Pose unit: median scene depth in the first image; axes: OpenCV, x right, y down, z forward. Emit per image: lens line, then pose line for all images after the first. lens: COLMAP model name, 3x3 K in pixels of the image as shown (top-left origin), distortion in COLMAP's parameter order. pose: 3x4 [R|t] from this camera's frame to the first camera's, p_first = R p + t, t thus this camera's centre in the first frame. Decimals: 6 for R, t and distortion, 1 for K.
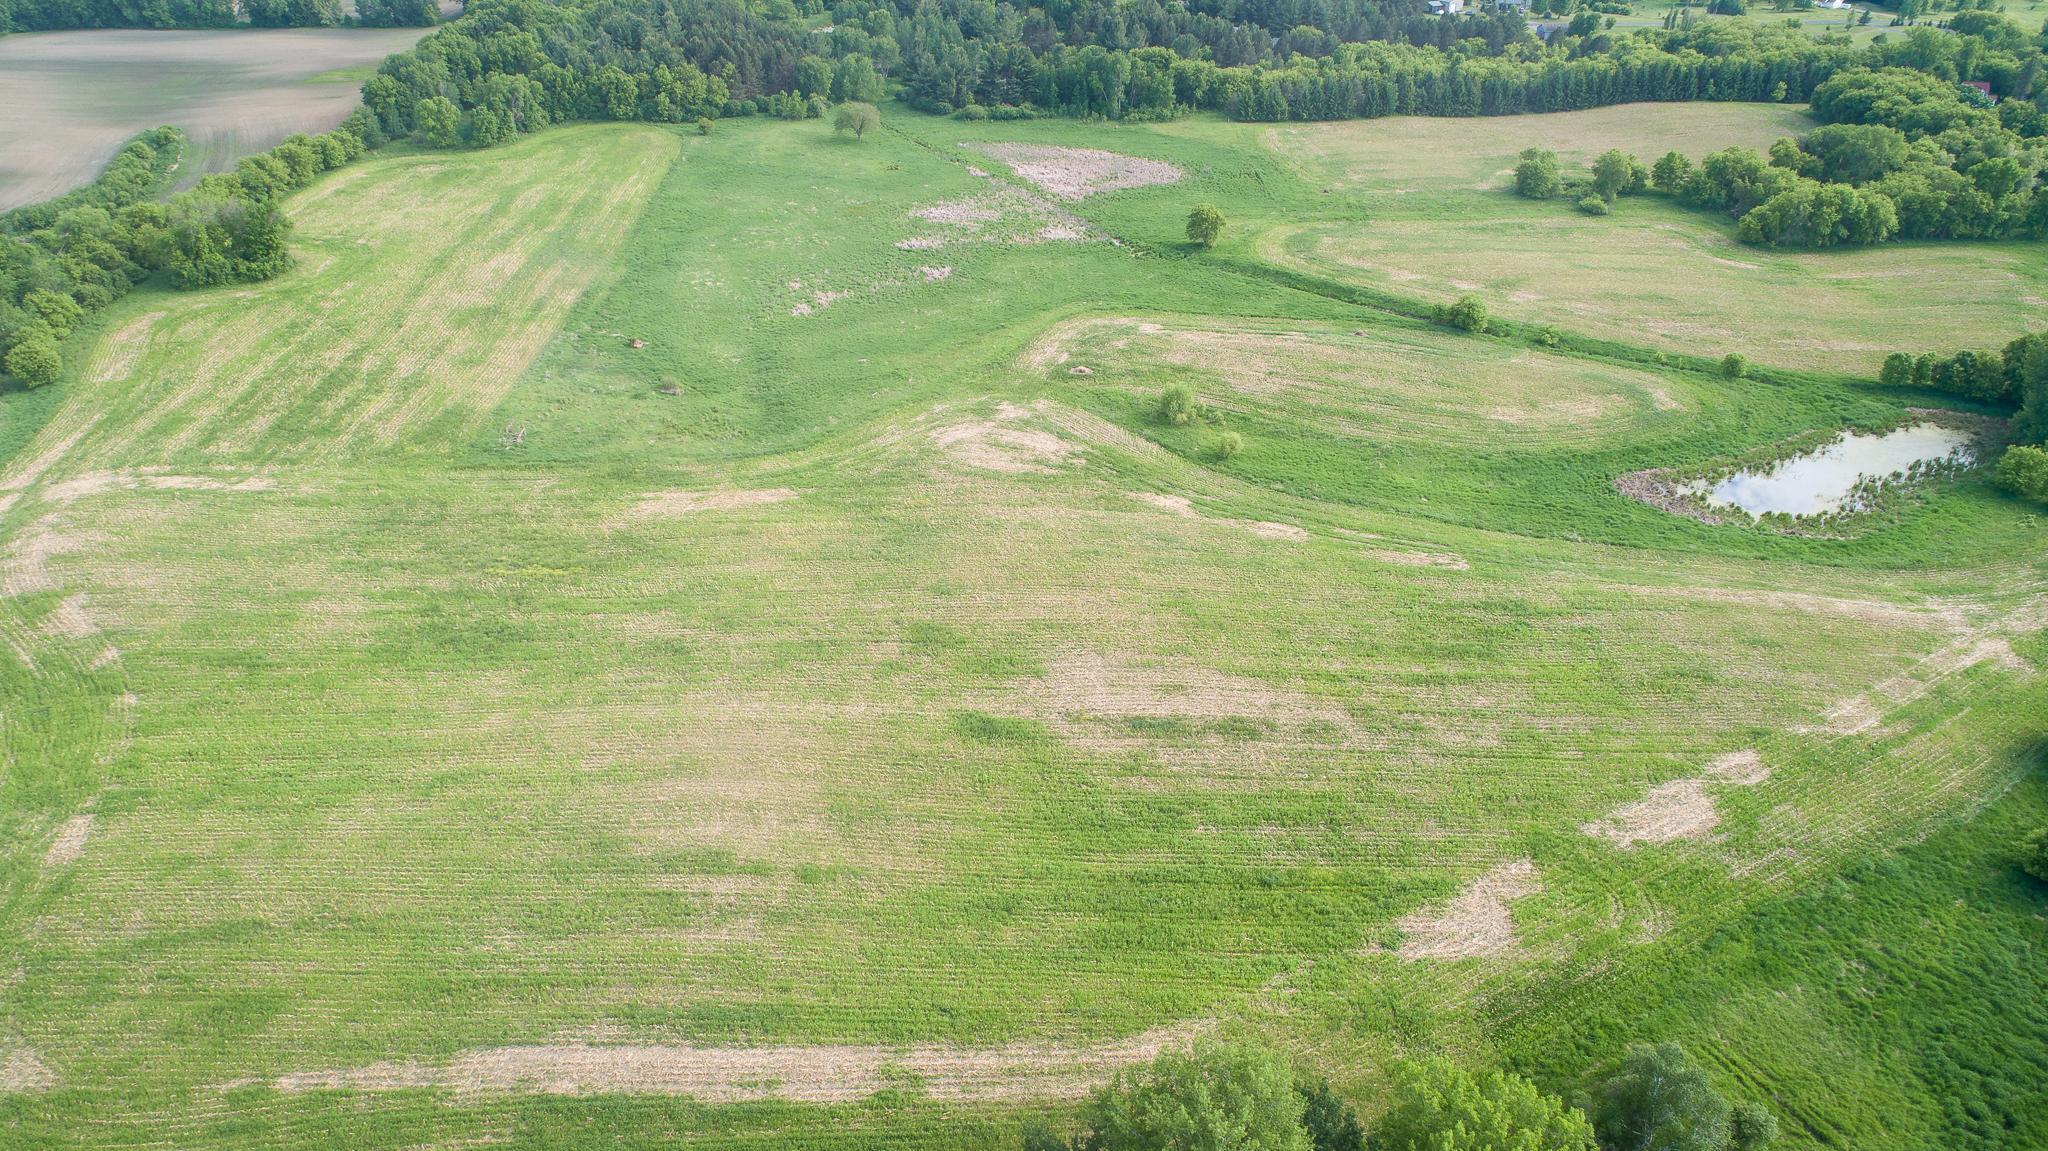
lens RADIAL K [[1373.1, 0, 1018.9], [0, 1373.1, 581.3], [0, 0, 1]] dist [-0.019622, 0.017927]
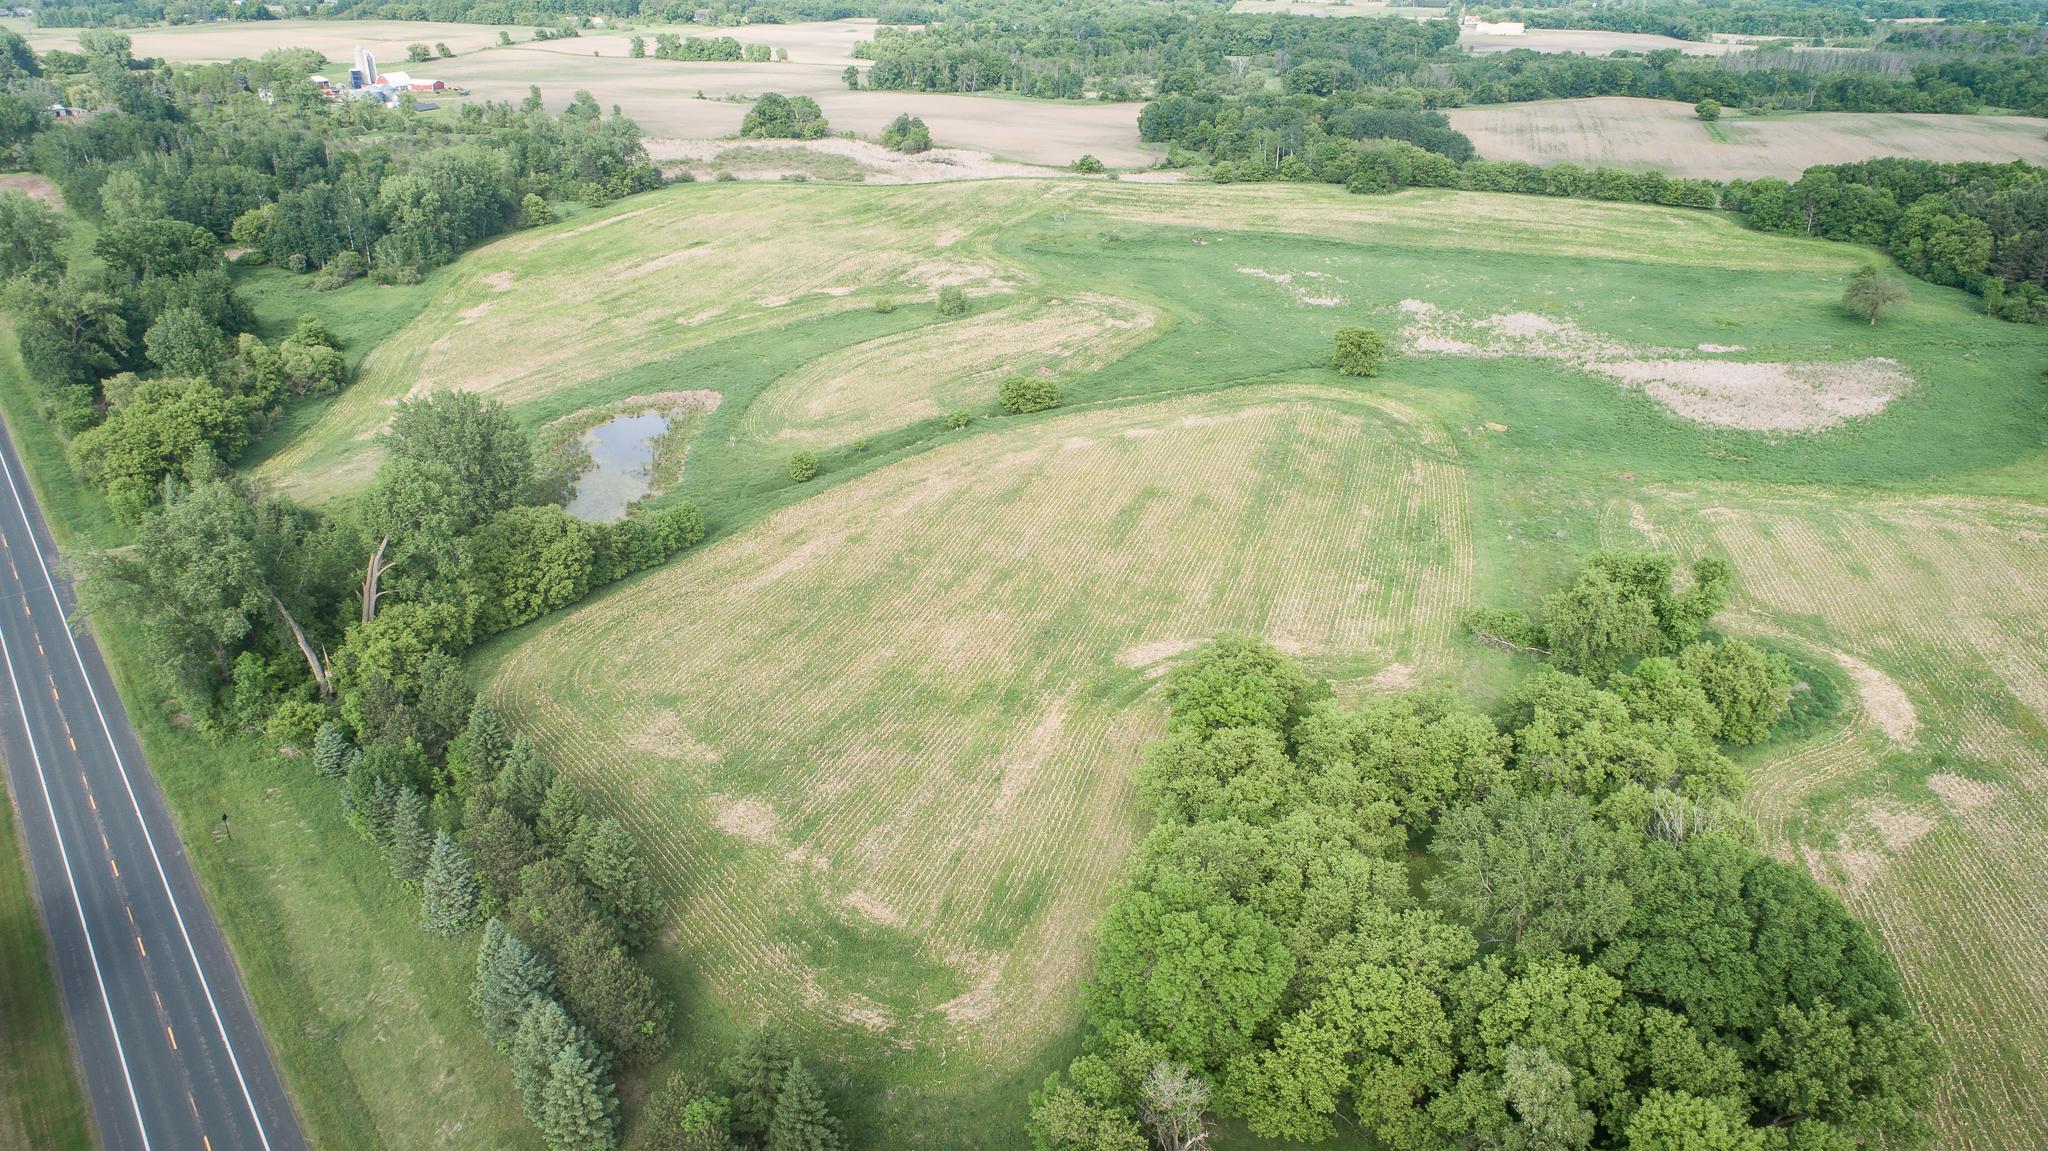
lens RADIAL K [[1377.5, 0, 1027.2], [0, 1377.5, 574.6], [0, 0, 1]] dist [-0.017937, 0.010981]
pose [[-0.375132, 0.383878, -0.843749, 0.833559], [-0.482281, 0.696503, 0.531309, -0.434290], [0.791632, 0.606235, -0.076144, 0.821320]]
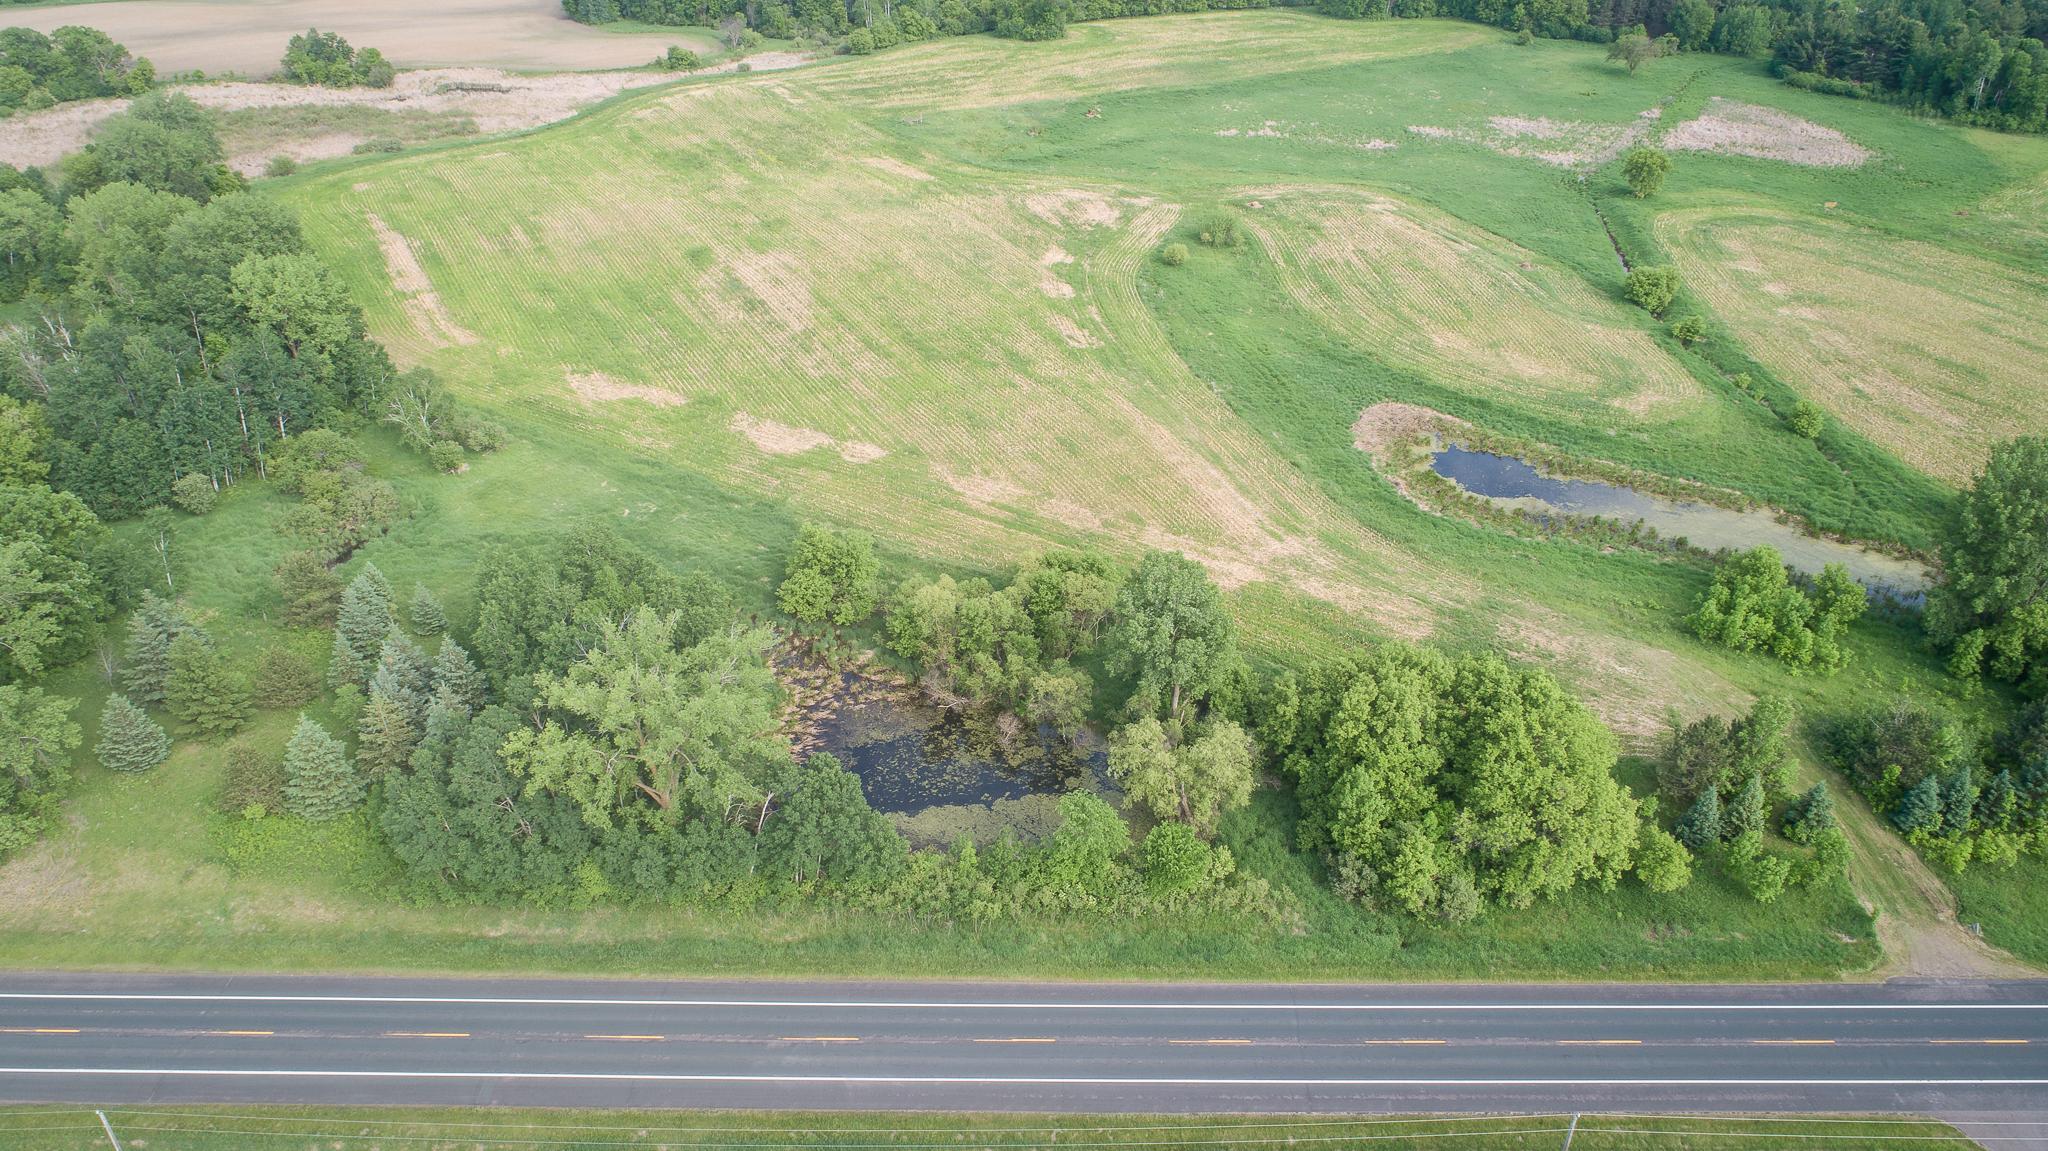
lens RADIAL K [[1377.5, 0, 1027.2], [0, 1377.5, 574.6], [0, 0, 1]] dist [-0.017937, 0.010981]
pose [[0.481475, 0.448253, -0.753161, 0.617450], [-0.451123, 0.863495, 0.225530, -0.041740], [0.751446, 0.231181, 0.617968, 0.161517]]
